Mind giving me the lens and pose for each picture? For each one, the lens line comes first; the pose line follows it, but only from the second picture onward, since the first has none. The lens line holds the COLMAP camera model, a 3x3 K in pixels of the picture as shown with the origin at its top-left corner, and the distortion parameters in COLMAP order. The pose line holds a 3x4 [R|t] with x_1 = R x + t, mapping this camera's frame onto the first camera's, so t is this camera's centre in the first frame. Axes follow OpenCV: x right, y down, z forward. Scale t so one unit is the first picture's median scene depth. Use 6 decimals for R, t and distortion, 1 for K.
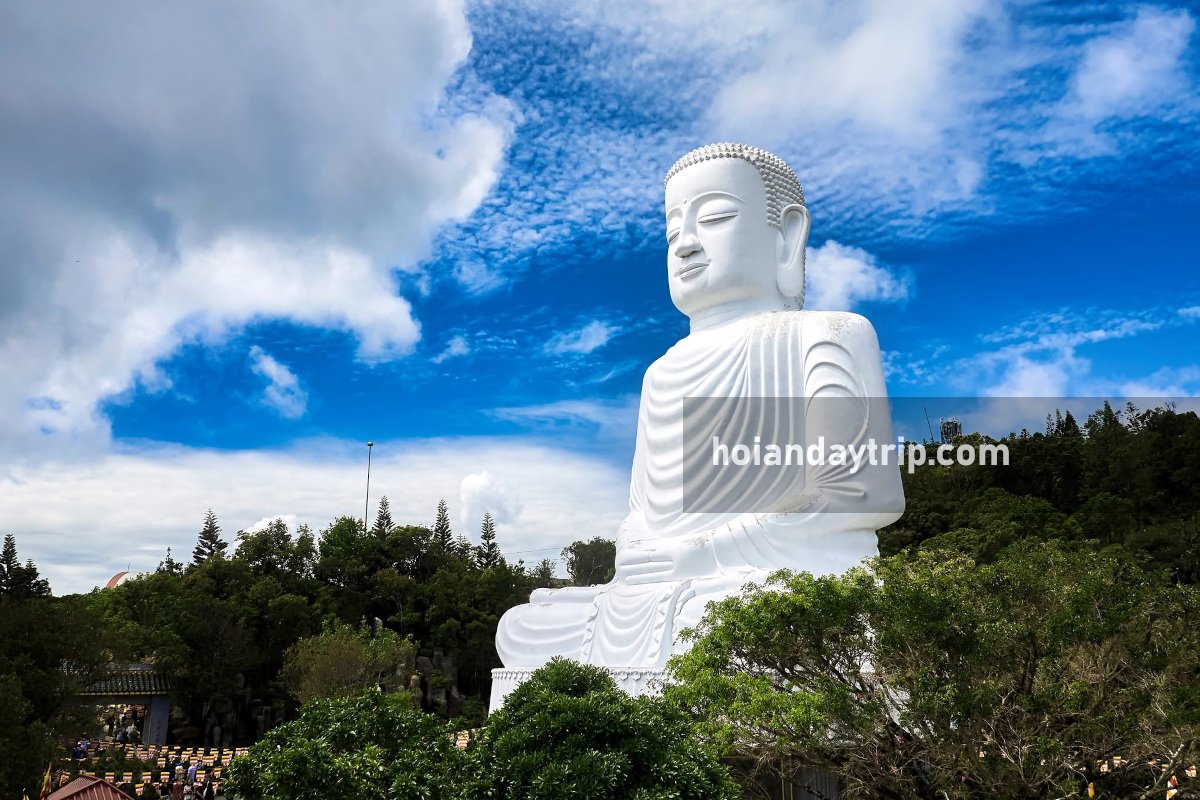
lens RADIAL K [[972.0, 0, 575.9], [0, 972.0, 398.3], [0, 0, 1]] dist [0.001338, -0.063767]
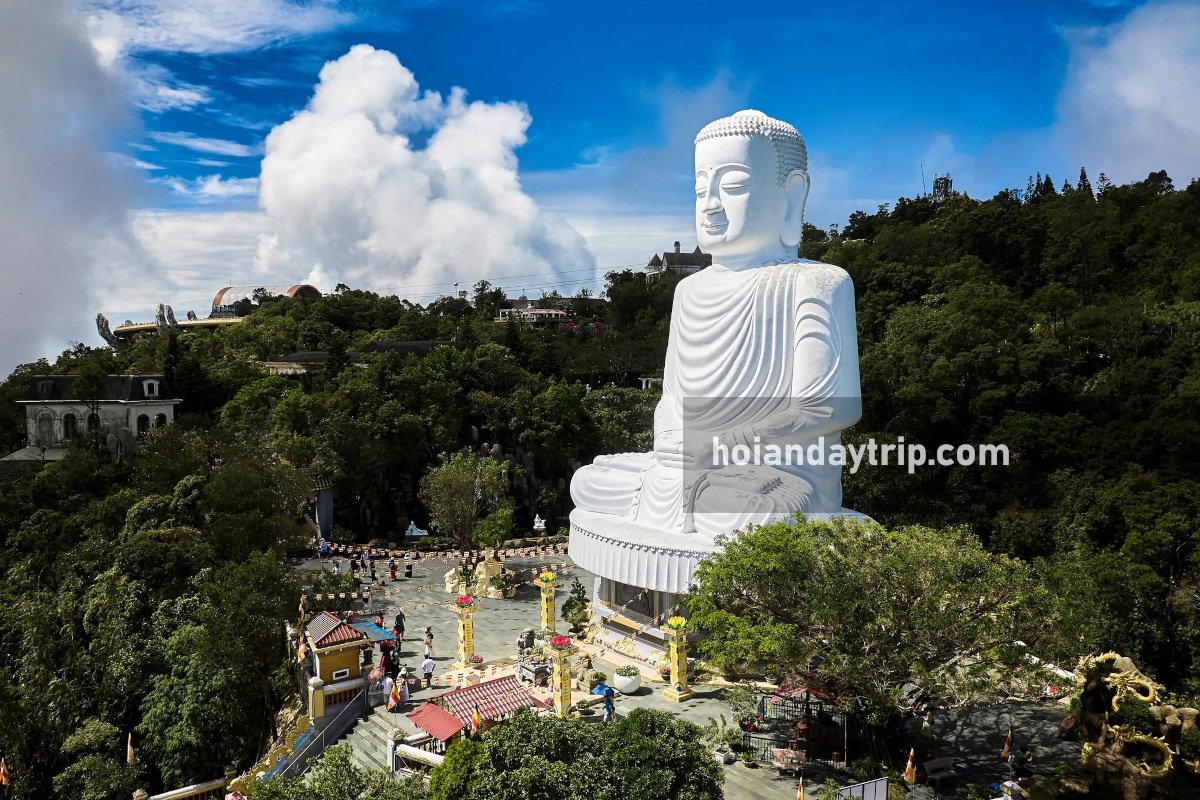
lens RADIAL K [[860.7, 0, 568.1], [0, 860.7, 381.2], [0, 0, 1]] dist [-0.025130, -0.005097]
pose [[0.998858, -0.009549, -0.046819, -0.018127], [0.023471, 0.951522, 0.306684, -0.216271], [0.041620, -0.307432, 0.950659, -0.122257]]
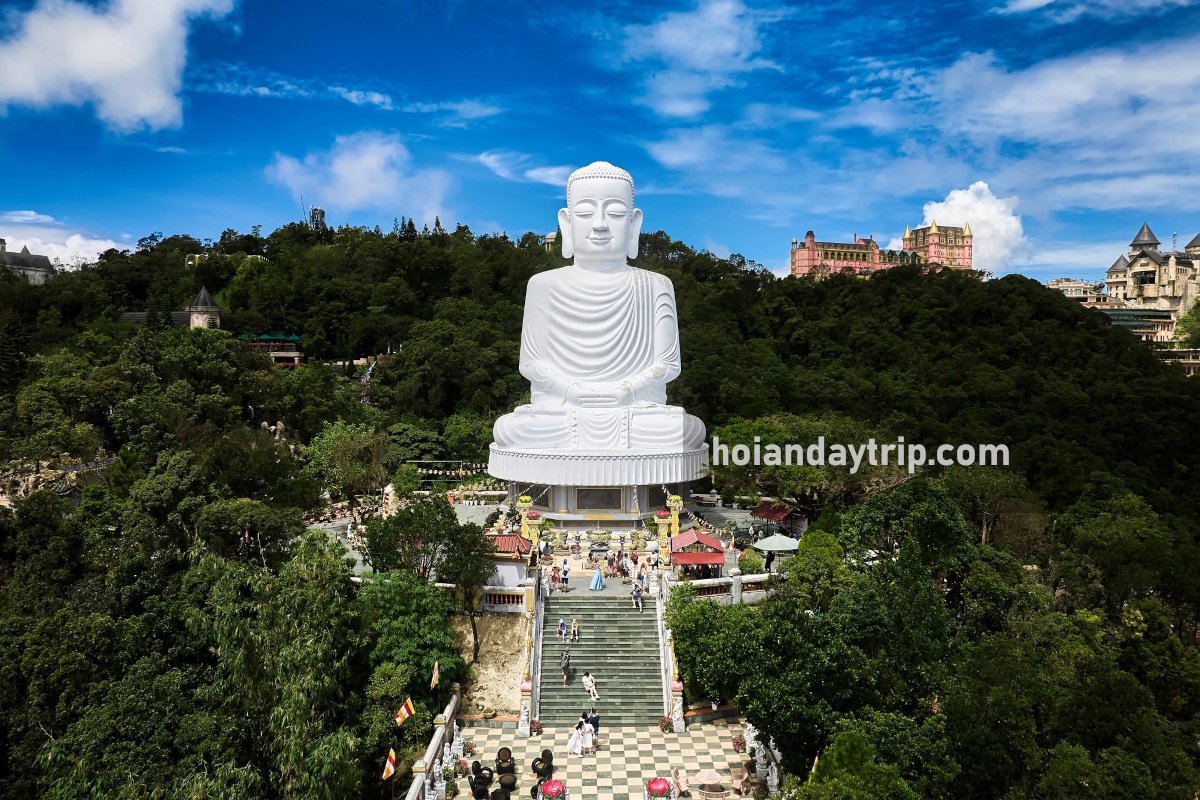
lens RADIAL K [[860.7, 0, 568.1], [0, 860.7, 381.2], [0, 0, 1]] dist [-0.025130, -0.005097]
pose [[0.646411, -0.015393, 0.762834, -0.884473], [-0.202831, 0.960355, 0.191253, -0.129084], [-0.735535, -0.278355, 0.617662, -0.037711]]
